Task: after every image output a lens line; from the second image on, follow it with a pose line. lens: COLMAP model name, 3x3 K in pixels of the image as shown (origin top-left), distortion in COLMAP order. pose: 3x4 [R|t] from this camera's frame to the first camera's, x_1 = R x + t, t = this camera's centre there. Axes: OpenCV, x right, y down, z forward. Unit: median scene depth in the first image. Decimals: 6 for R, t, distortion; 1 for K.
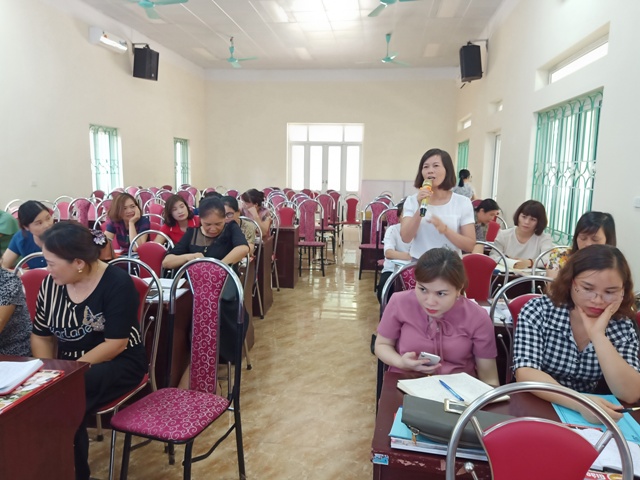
lens RADIAL K [[468.4, 0, 317.4], [0, 468.4, 238.0], [0, 0, 1]] dist [0.086978, -0.127283]
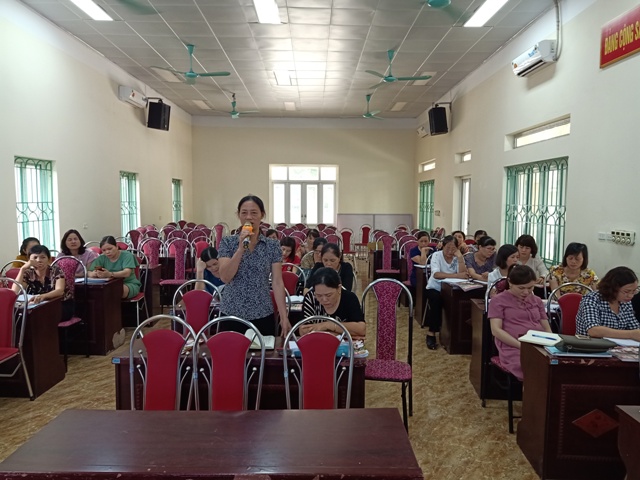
lens RADIAL K [[464.9, 0, 317.8], [0, 464.9, 238.5], [0, 0, 1]] dist [0.095229, -0.130270]
pose [[0.989460, -0.023186, 0.142938, -0.160882], [0.031611, 0.997876, -0.056958, -0.003027], [-0.141314, 0.060876, 0.988091, -0.138861]]
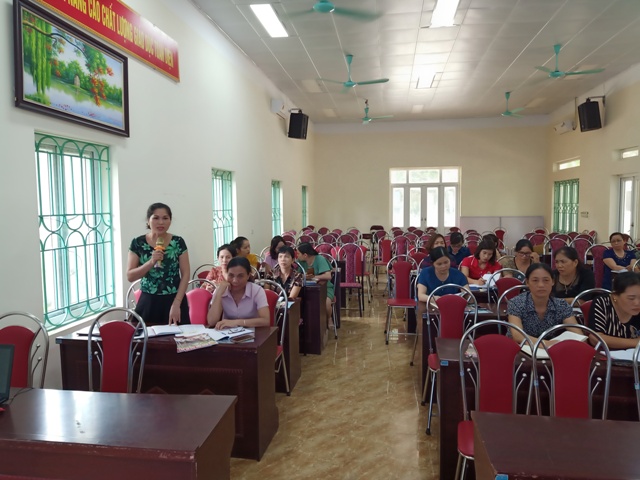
lens RADIAL K [[464.9, 0, 317.8], [0, 464.9, 238.5], [0, 0, 1]] dist [0.095229, -0.130270]
pose [[0.999409, -0.027063, -0.021183, -0.305986], [0.025534, 0.997260, -0.069427, -0.008322], [0.023003, 0.068845, 0.997362, -0.134585]]
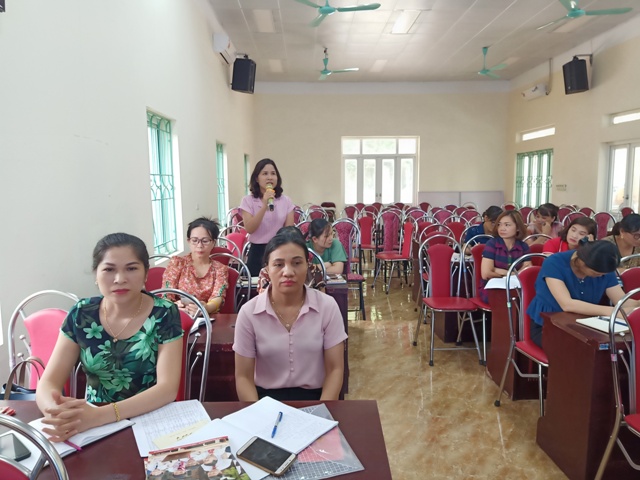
lens RADIAL K [[468.4, 0, 317.4], [0, 468.4, 238.0], [0, 0, 1]] dist [0.086978, -0.127283]
pose [[0.987440, -0.044552, 0.151581, -0.386539], [0.048651, 0.998541, -0.023442, -0.018746], [-0.150315, 0.030522, 0.988167, 0.069280]]
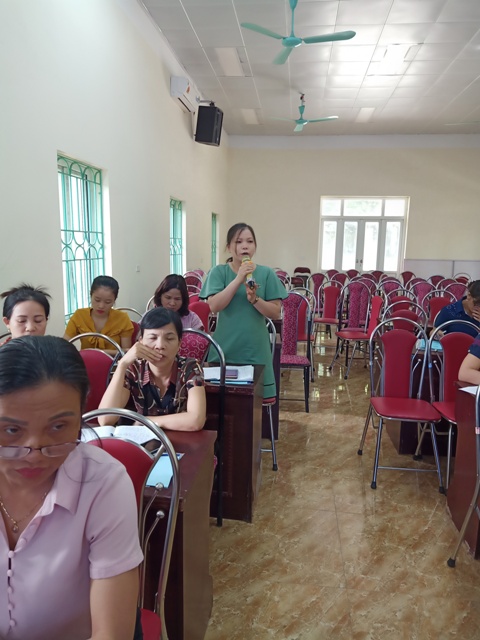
lens RADIAL K [[468.4, 0, 240.0], [0, 468.4, 320.0], [0, 0, 1]] dist [0.086978, -0.127283]
pose [[0.999906, -0.000044, 0.013737, -0.327866], [-0.000146, 0.999904, 0.013843, -0.029139], [-0.013737, -0.013844, 0.999810, 0.145758]]
